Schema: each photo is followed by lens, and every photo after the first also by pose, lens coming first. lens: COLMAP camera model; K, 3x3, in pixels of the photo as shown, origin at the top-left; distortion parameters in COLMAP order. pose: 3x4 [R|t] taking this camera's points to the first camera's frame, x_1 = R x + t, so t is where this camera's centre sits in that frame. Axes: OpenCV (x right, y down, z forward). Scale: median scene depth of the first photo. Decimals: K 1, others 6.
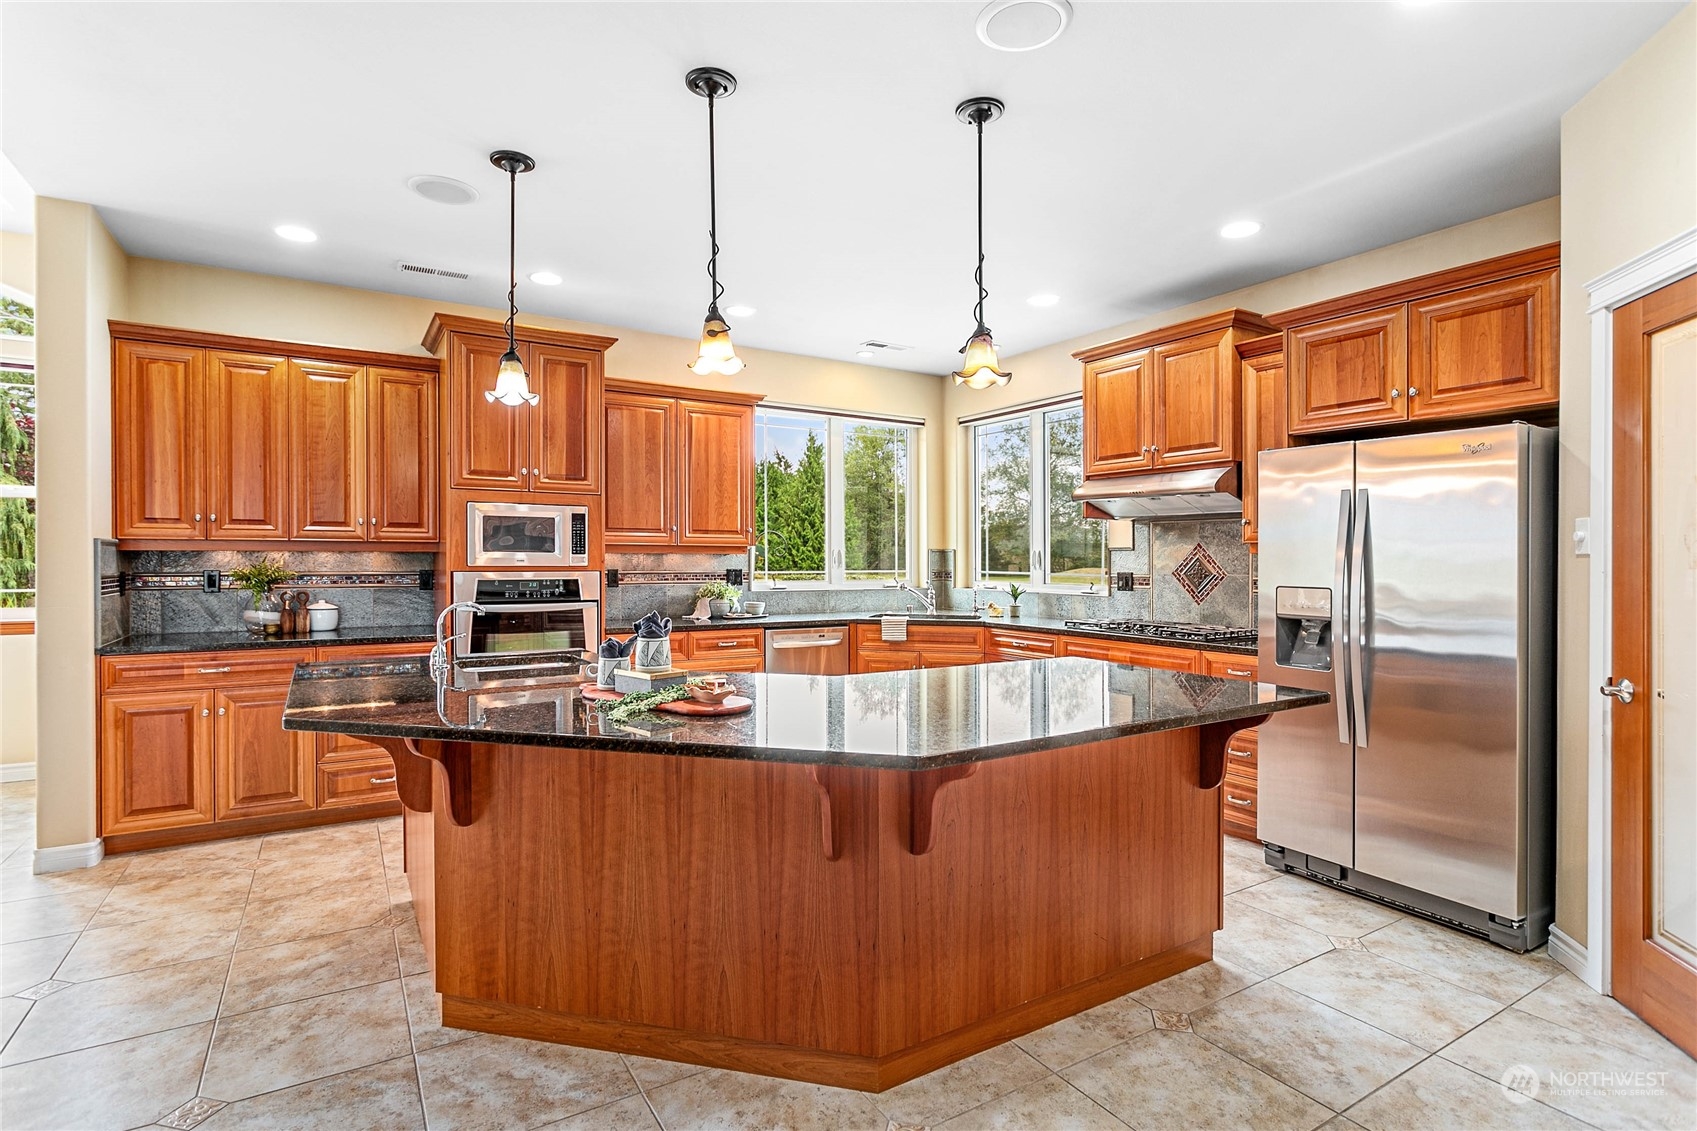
lens RADIAL K [[837.2, 0, 839.6], [0, 837.2, 560.0], [0, 0, 1]] dist [0.000244, -0.000379]
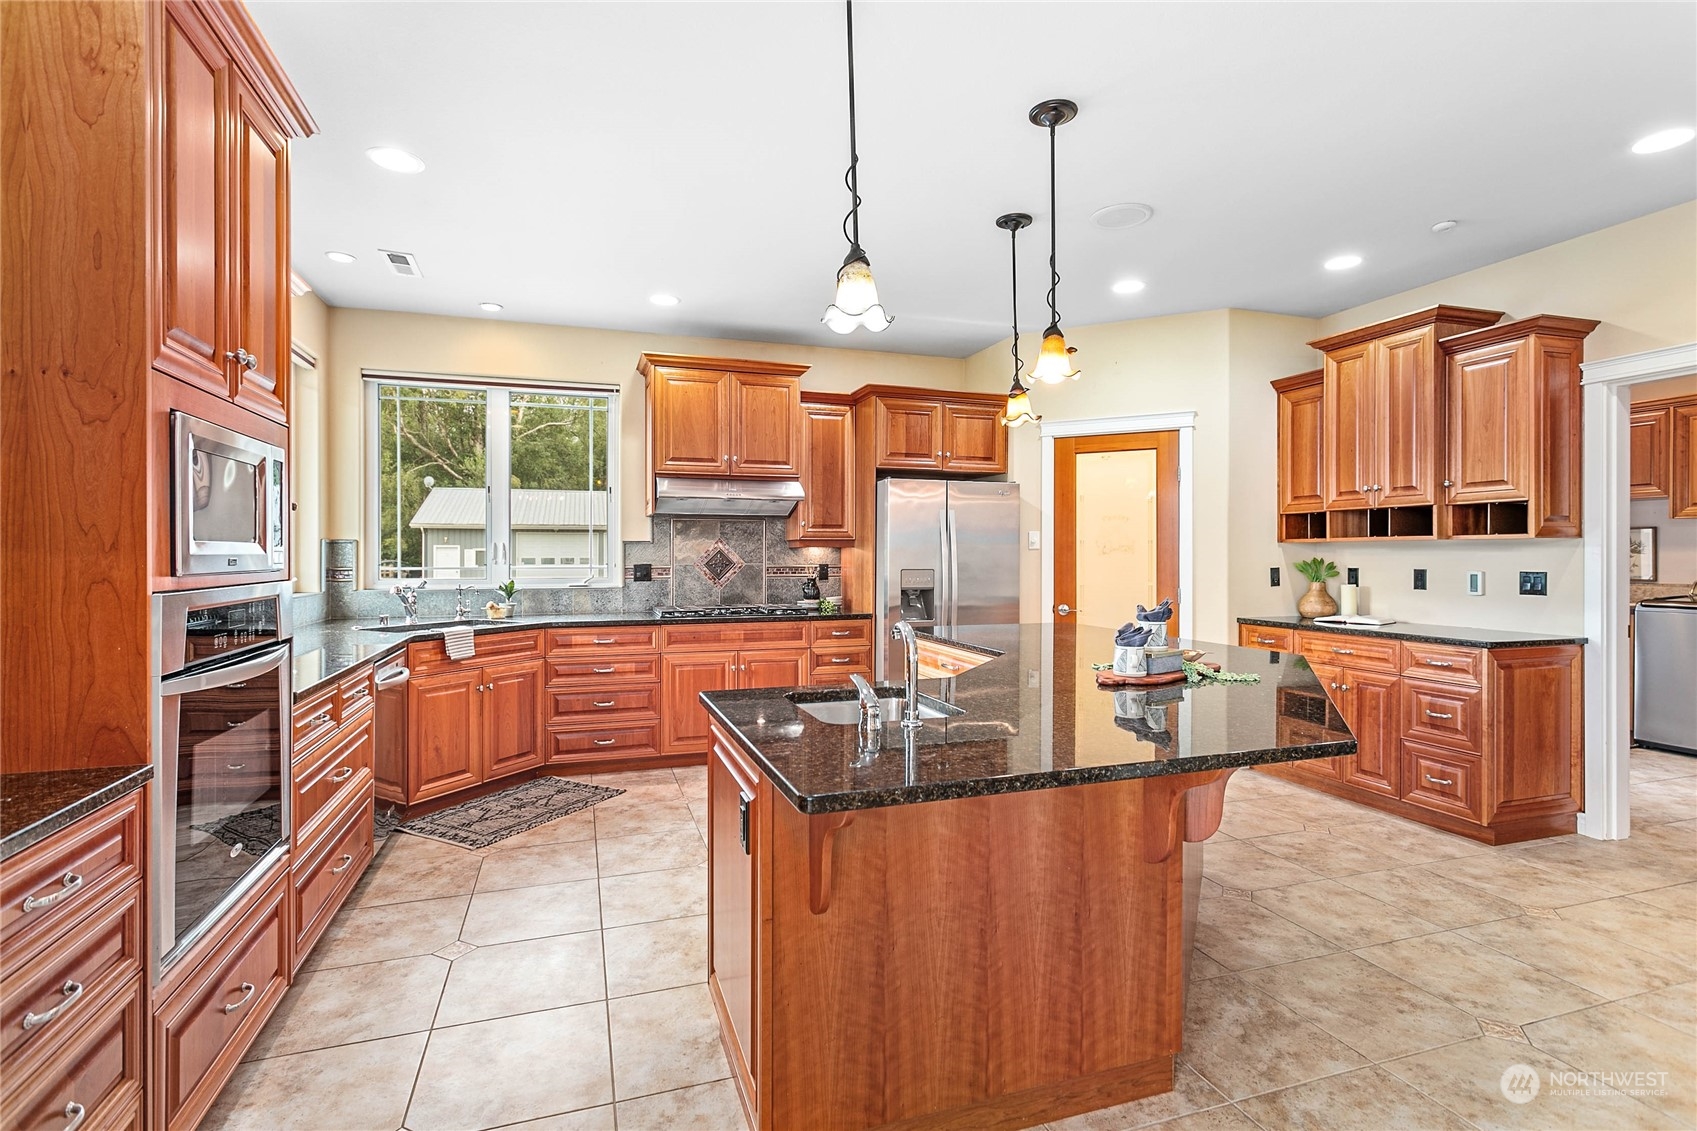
lens RADIAL K [[824.7, 0, 842.2], [0, 824.7, 541.0], [0, 0, 1]] dist [0.004819, -0.000296]
pose [[0.232119, 0.006885, 0.972663, -0.693213], [0.001723, 0.999970, -0.007489, -0.006719], [-0.972686, 0.003414, 0.232101, 0.553536]]
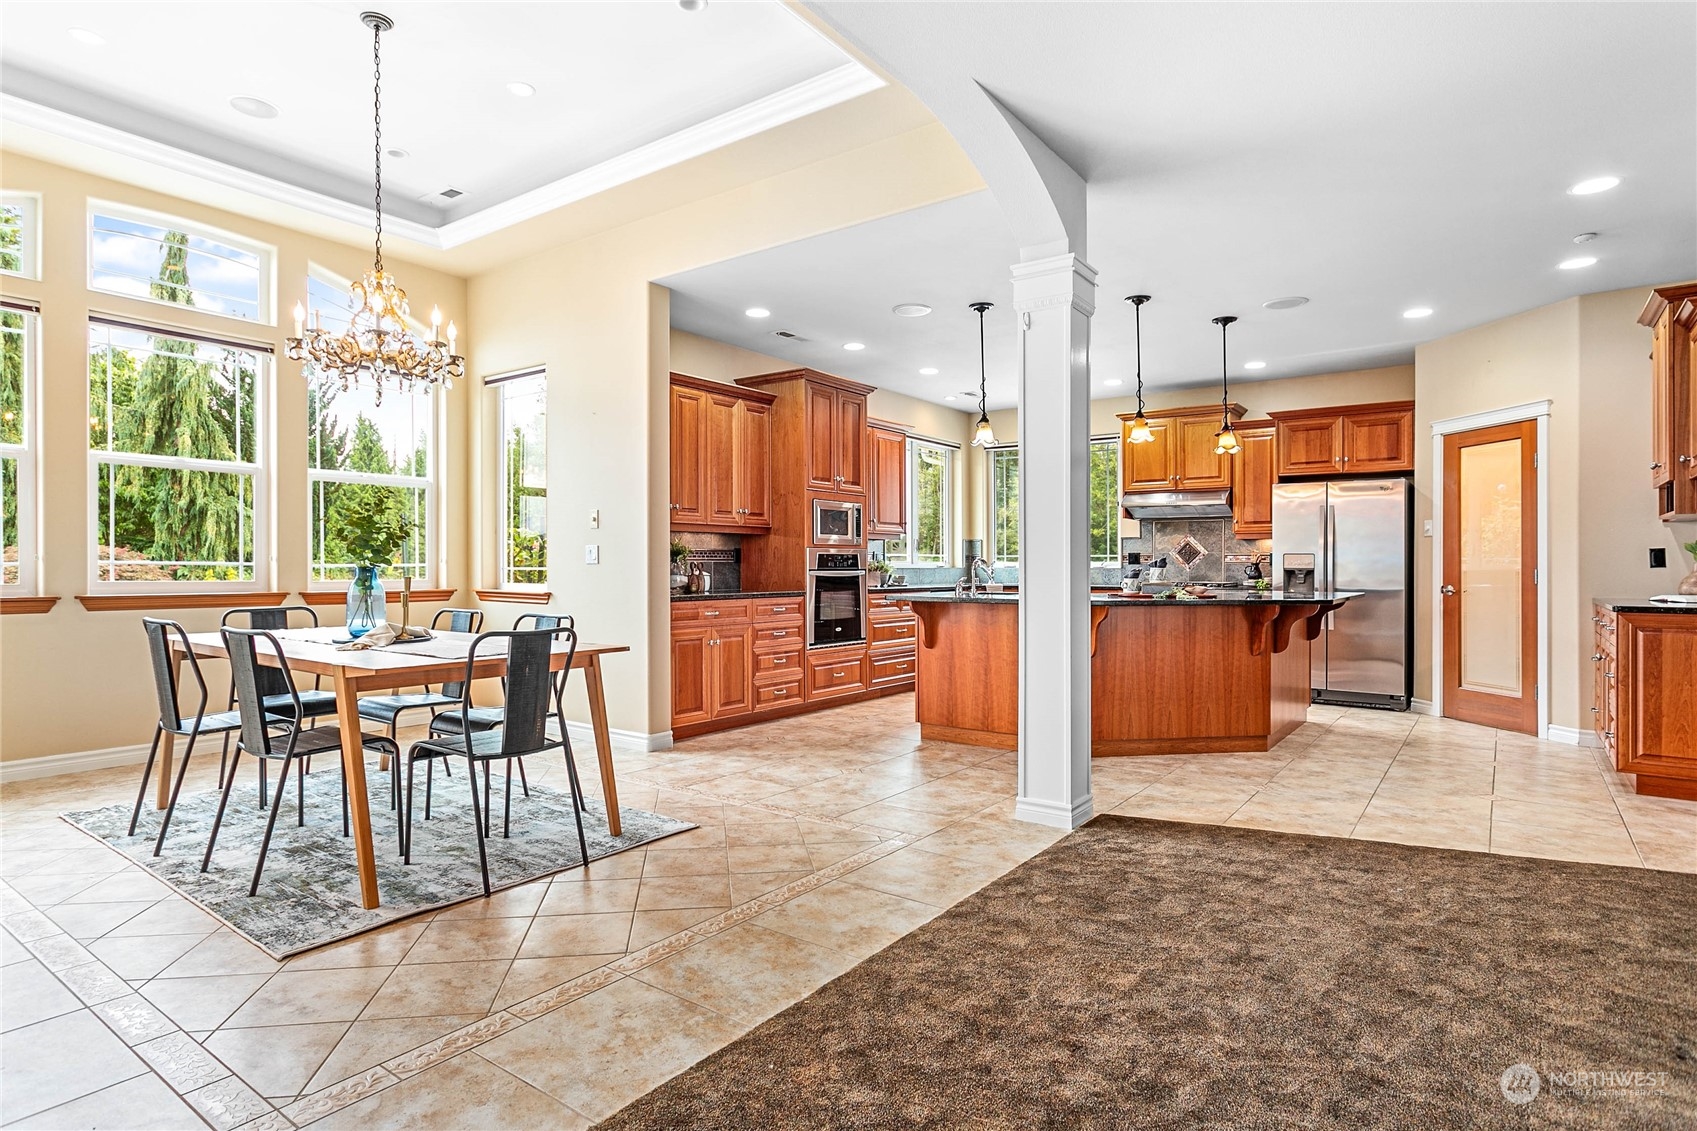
lens RADIAL K [[919.9, 0, 844.2], [0, 919.9, 572.3], [0, 0, 1]] dist [0.008183, 0.001796]
pose [[0.922350, -0.006164, 0.386305, -0.920875], [0.003325, 0.999962, 0.008015, 0.039727], [-0.386340, -0.006108, 0.922336, -0.431184]]
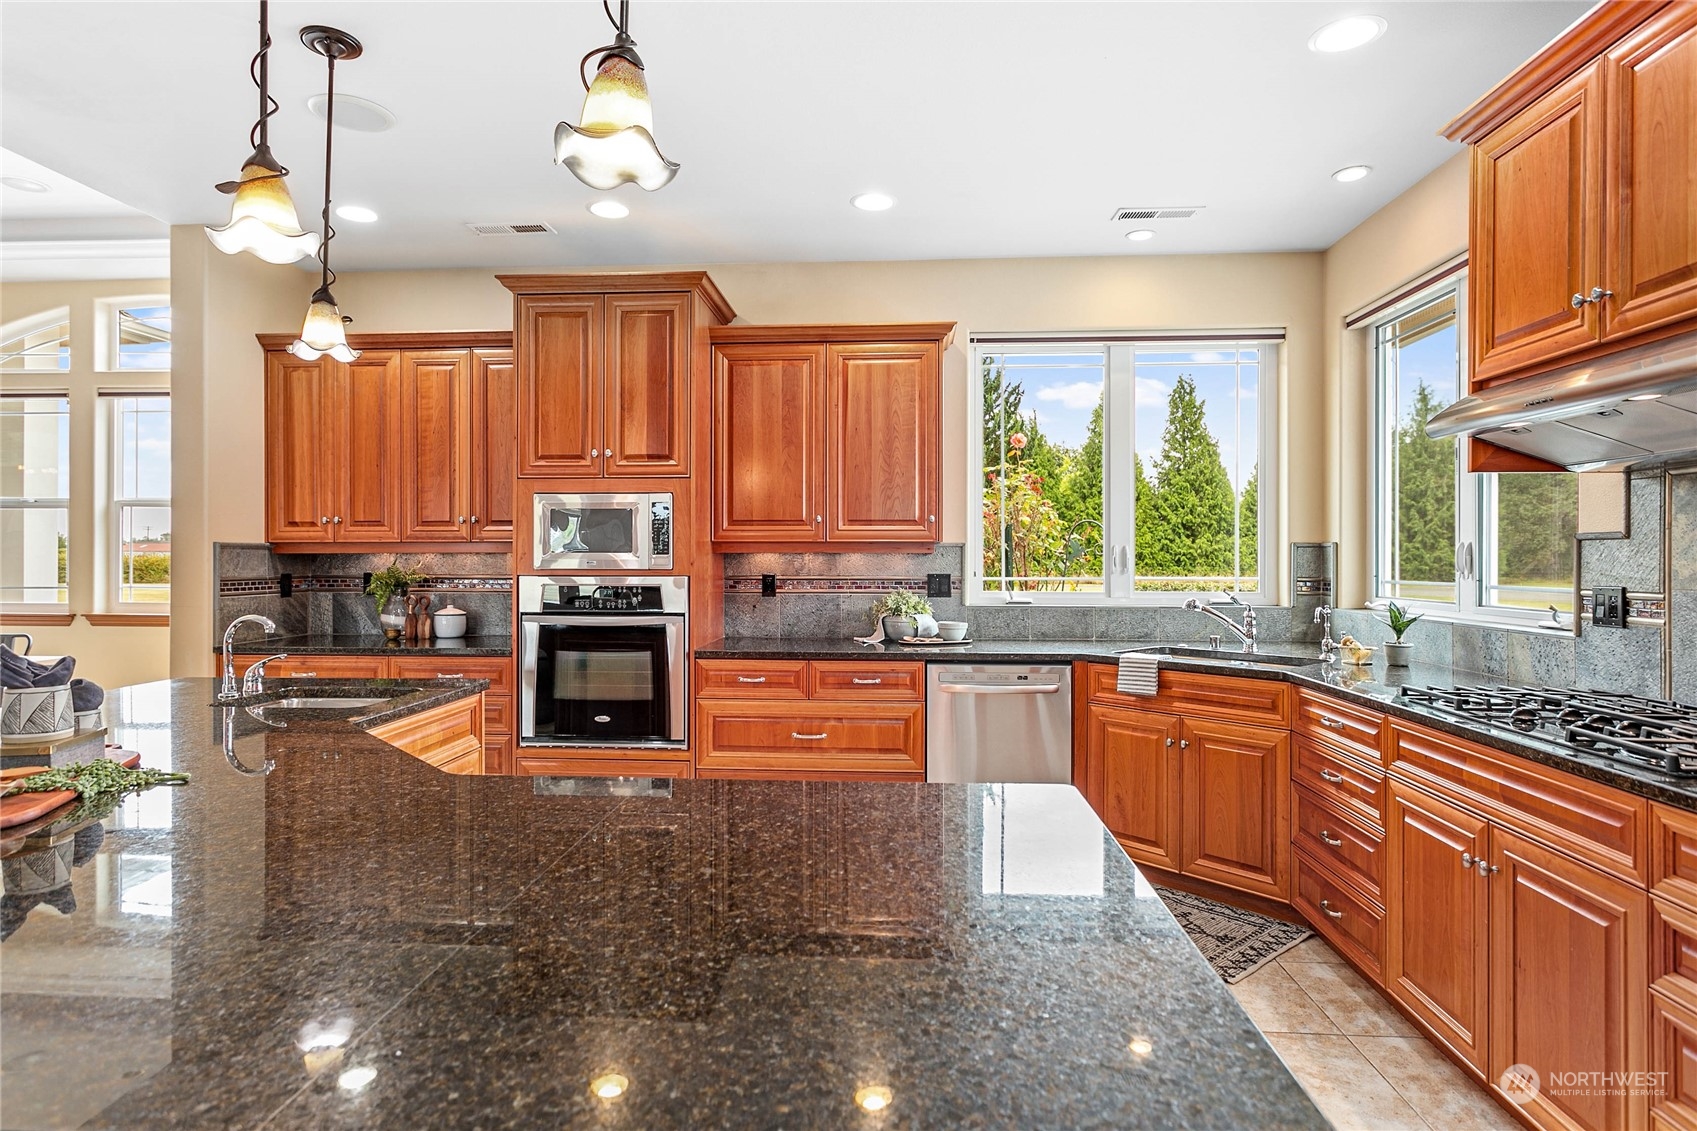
lens RADIAL K [[919.9, 0, 844.5], [0, 919.9, 564.2], [0, 0, 1]] dist [0.008183, 0.001796]
pose [[0.818559, -0.000168, -0.574423, 0.317720], [0.002244, 0.999993, 0.002904, -0.000044], [0.574418, -0.003666, 0.818554, 0.384354]]
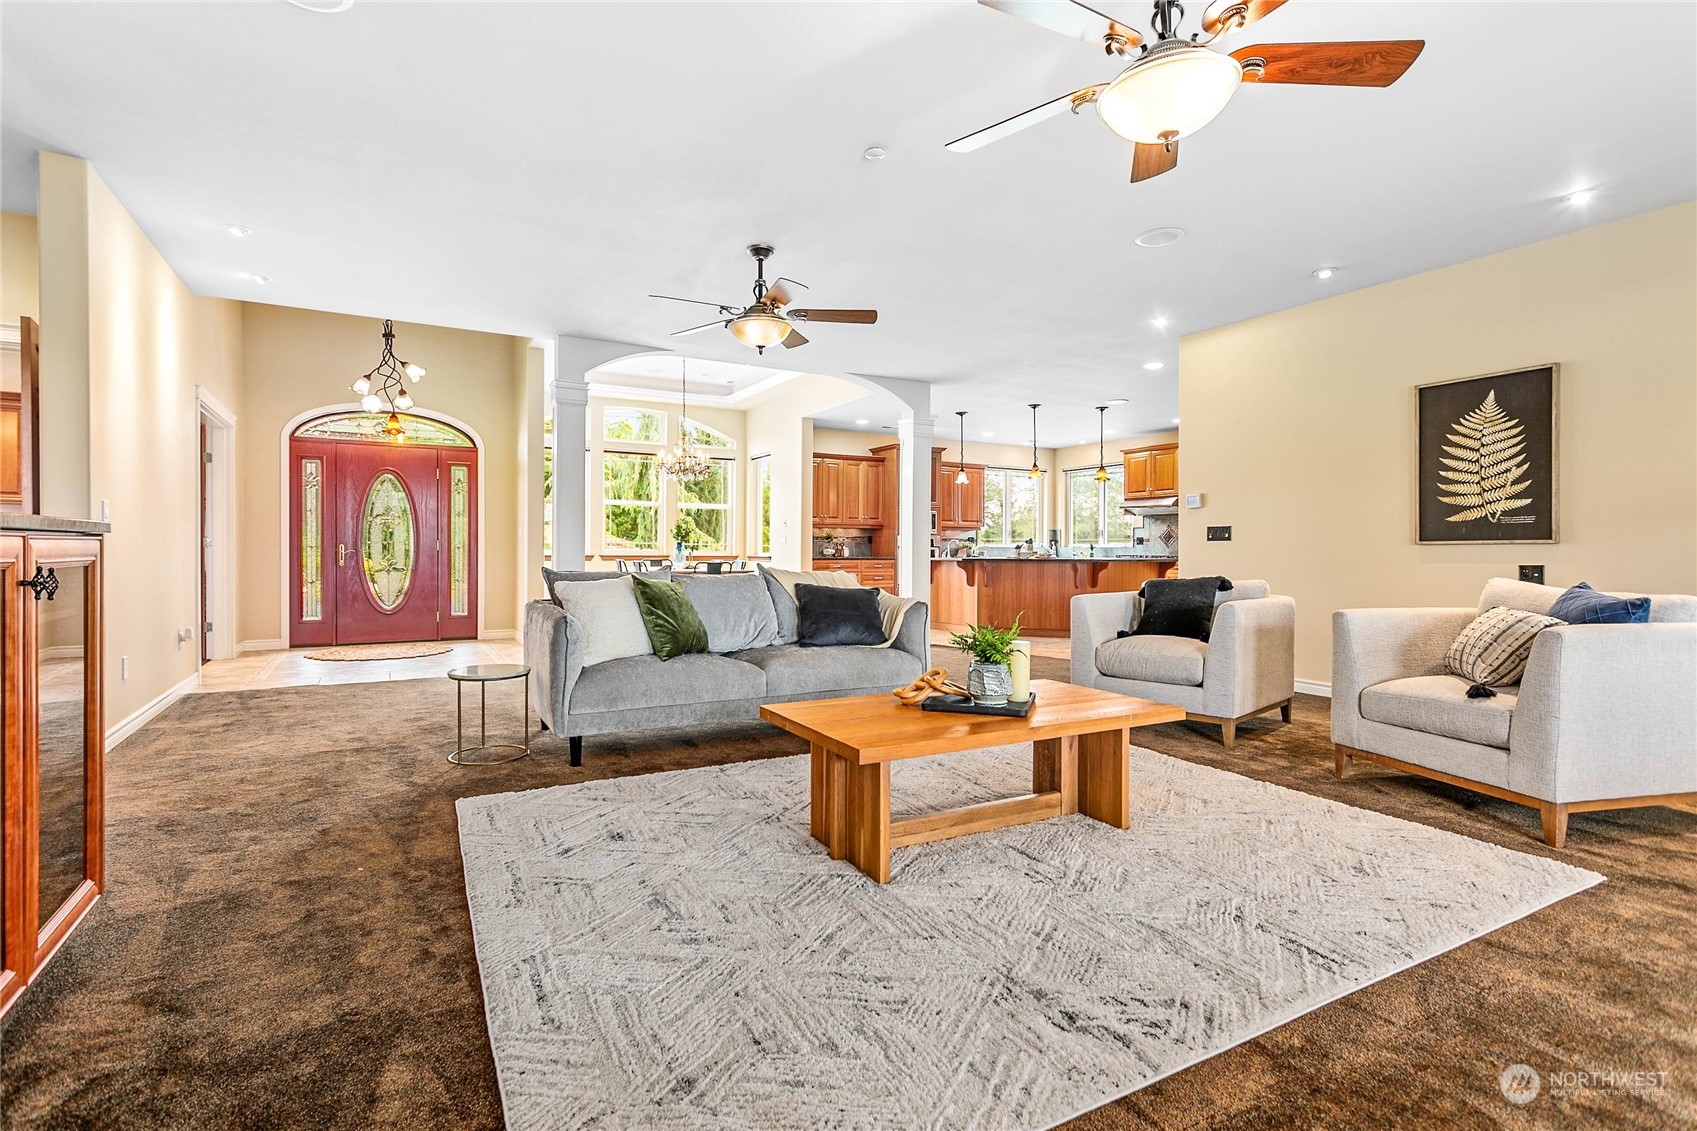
lens RADIAL K [[824.7, 0, 841.3], [0, 824.7, 566.6], [0, 0, 1]] dist [0.004819, -0.000296]
pose [[0.999804, -0.000863, -0.019771, -0.541859], [0.001183, 0.999869, 0.016149, 0.067505], [0.019755, -0.016169, 0.999674, -1.598709]]
